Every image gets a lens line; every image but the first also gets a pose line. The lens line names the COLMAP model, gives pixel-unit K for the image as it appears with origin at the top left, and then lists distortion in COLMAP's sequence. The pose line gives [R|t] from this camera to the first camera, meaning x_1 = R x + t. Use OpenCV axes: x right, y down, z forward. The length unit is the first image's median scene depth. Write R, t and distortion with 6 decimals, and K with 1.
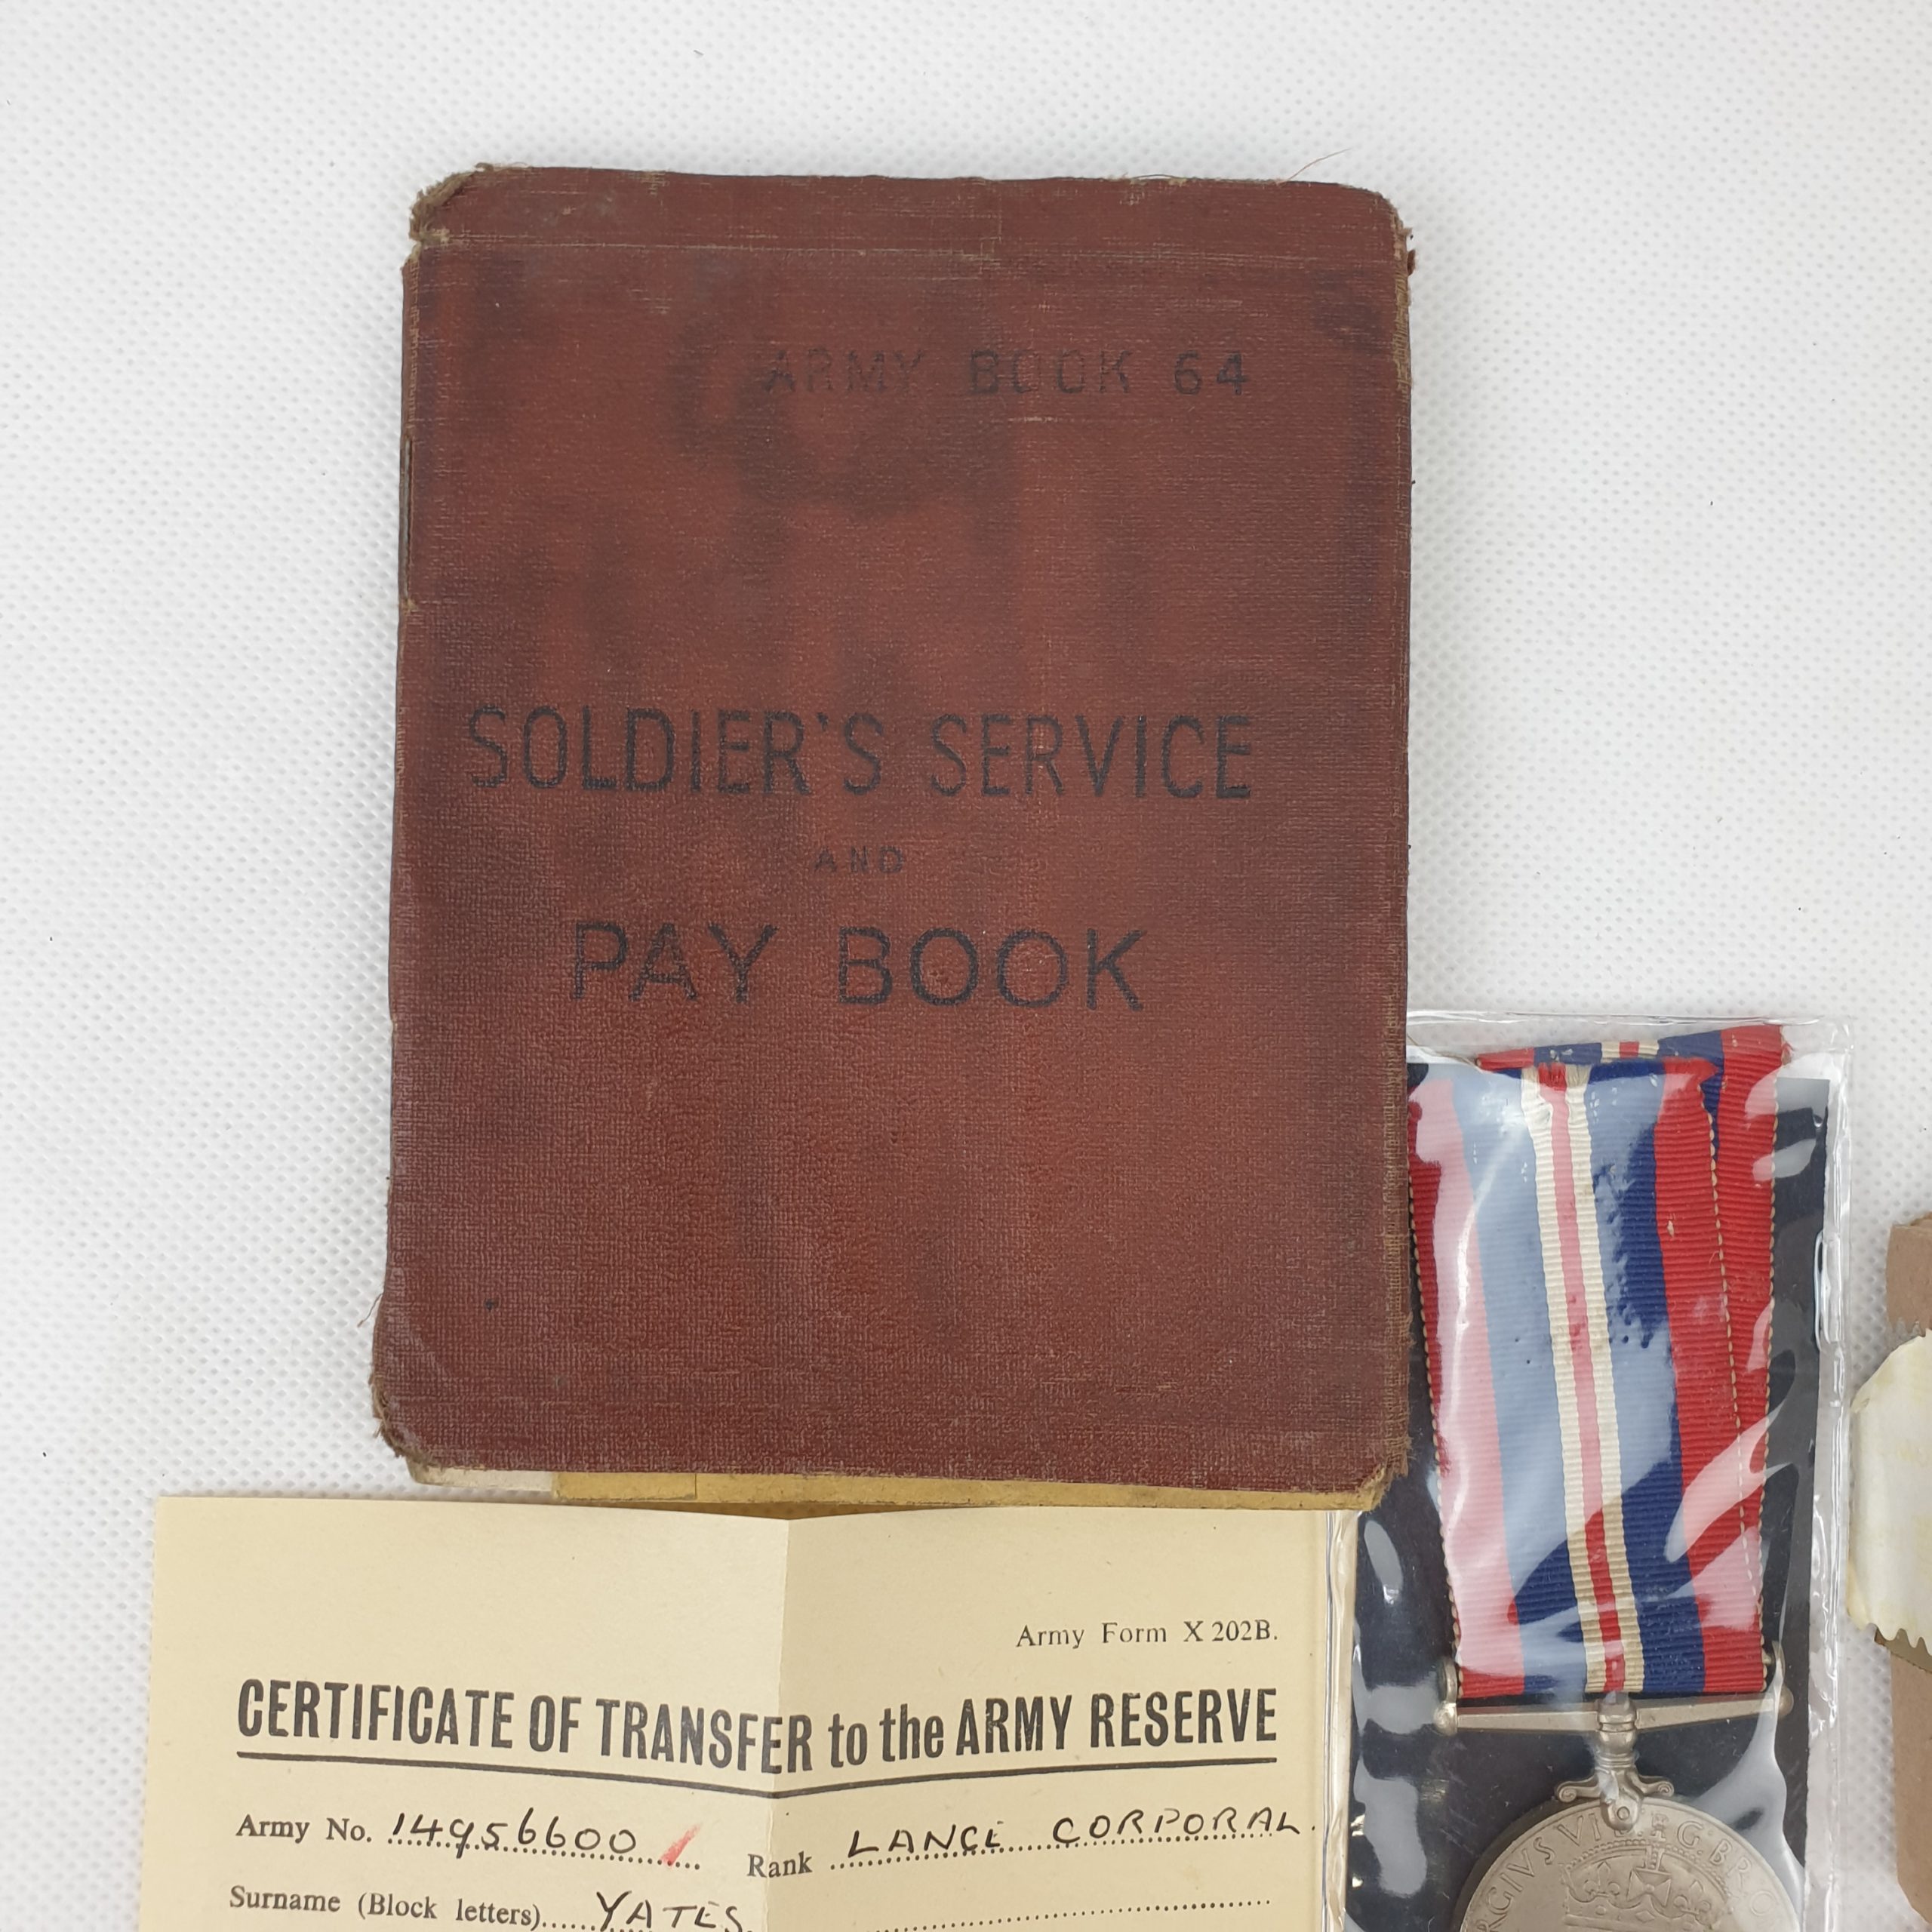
lens RADIAL K [[2060.7, 0, 965.3], [0, 2060.7, 962.1], [0, 0, 1]] dist [-0.026722, 0.000000]
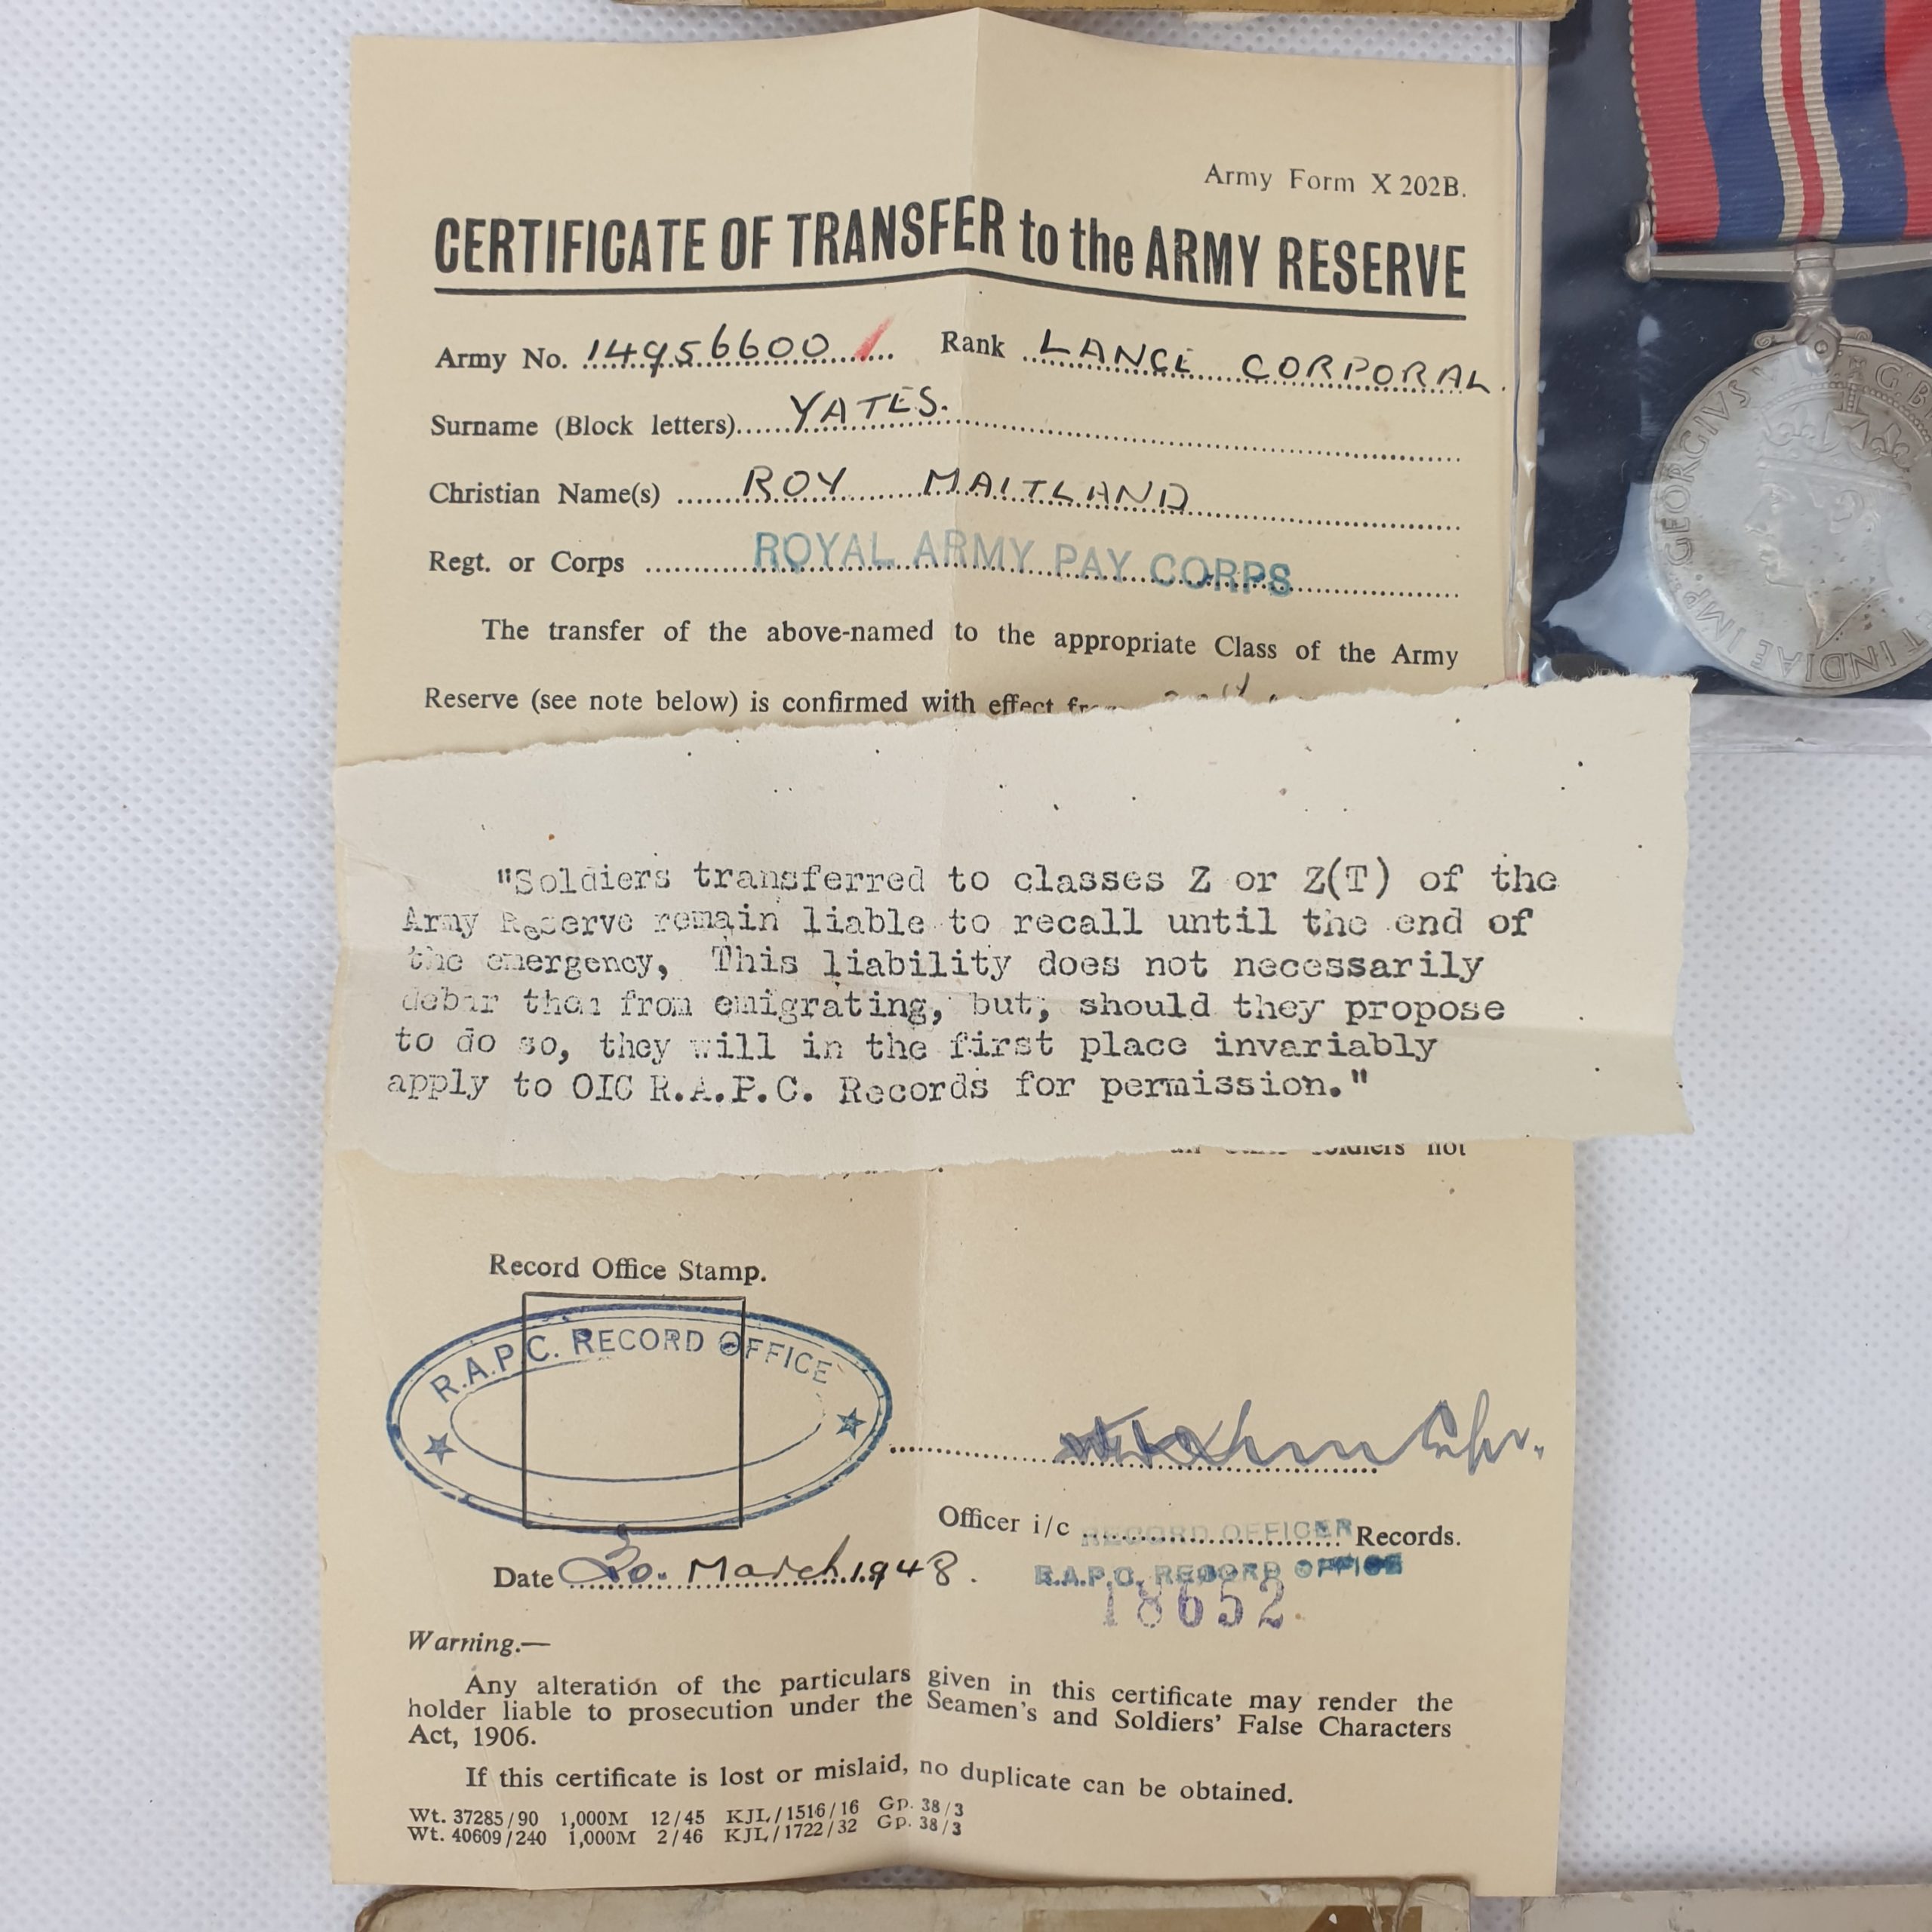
lens RADIAL K [[2060.7, 0, 957.5], [0, 2060.7, 949.6], [0, 0, 1]] dist [-0.026722, 0.000000]
pose [[0.998751, -0.007078, -0.049464, -0.048931], [0.010566, 0.997448, 0.070604, 0.644326], [0.048838, -0.071039, 0.996277, -0.024660]]
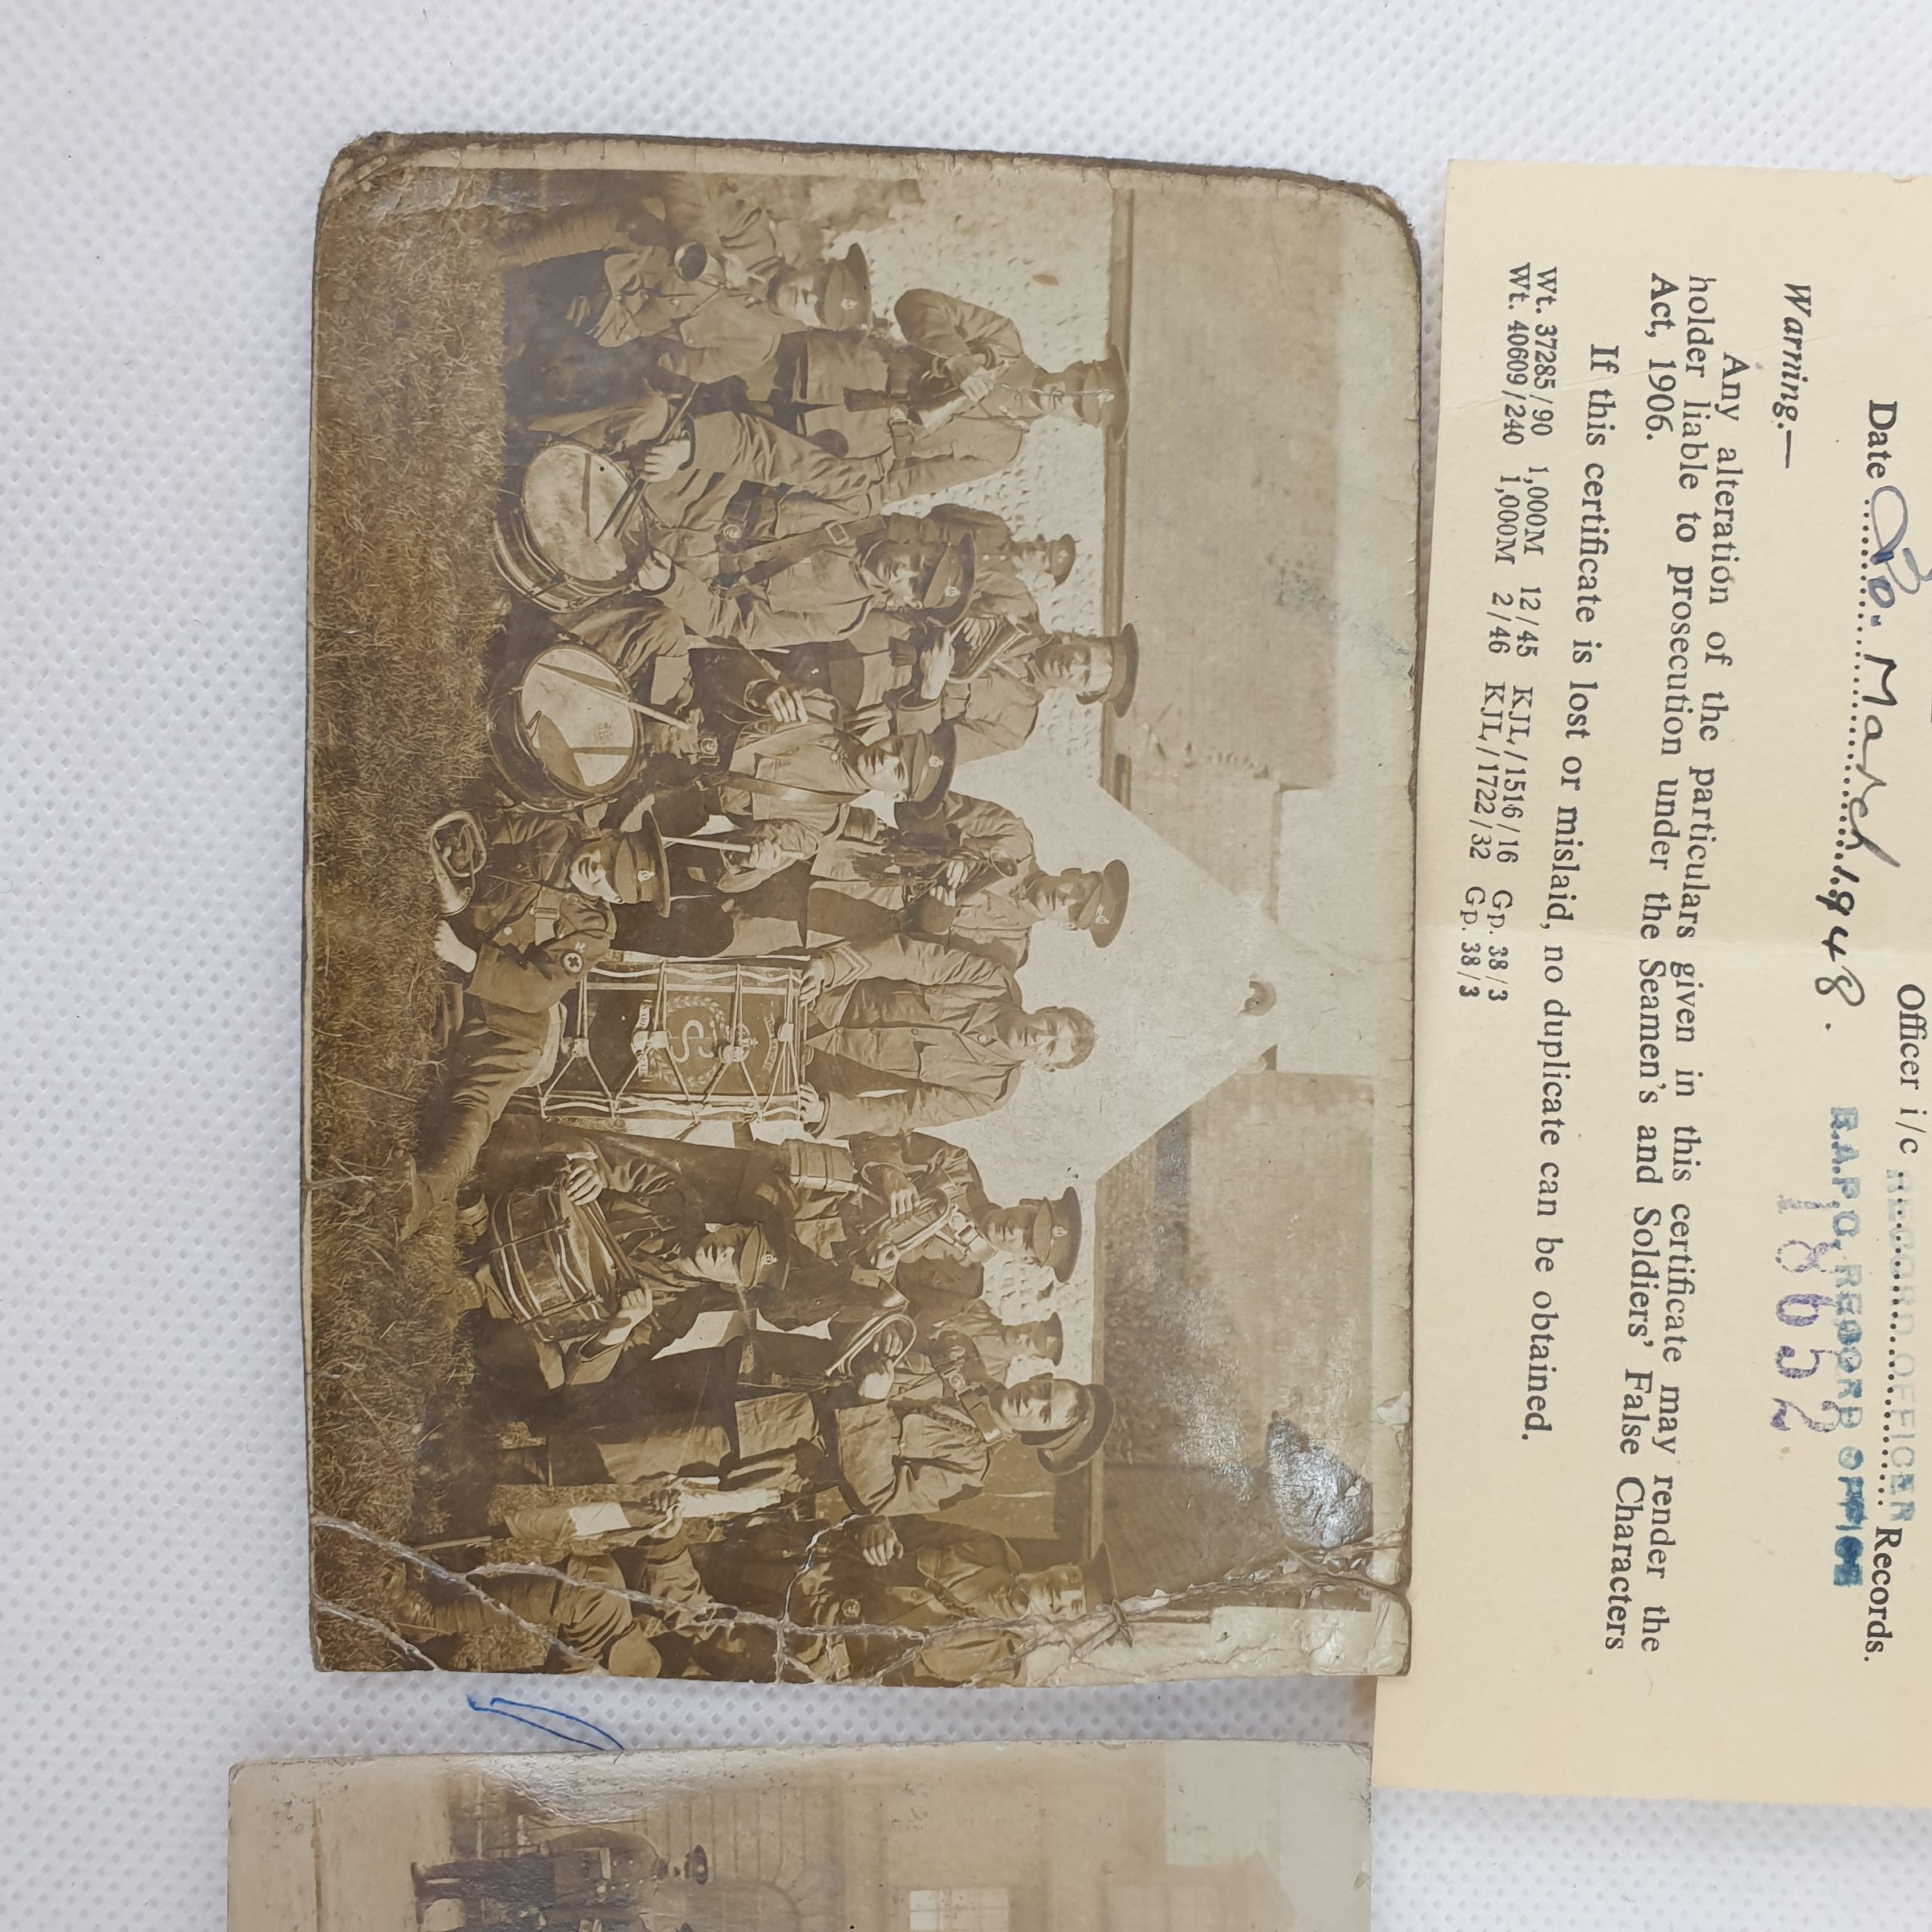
lens RADIAL K [[2060.7, 0, 961.0], [0, 2060.7, 949.7], [0, 0, 1]] dist [-0.026722, 0.000000]
pose [[-0.023207, 0.998701, -0.045355, -0.079764], [-0.999498, -0.024156, -0.020476, 1.377897], [-0.021545, 0.044857, 0.998761, 0.197761]]
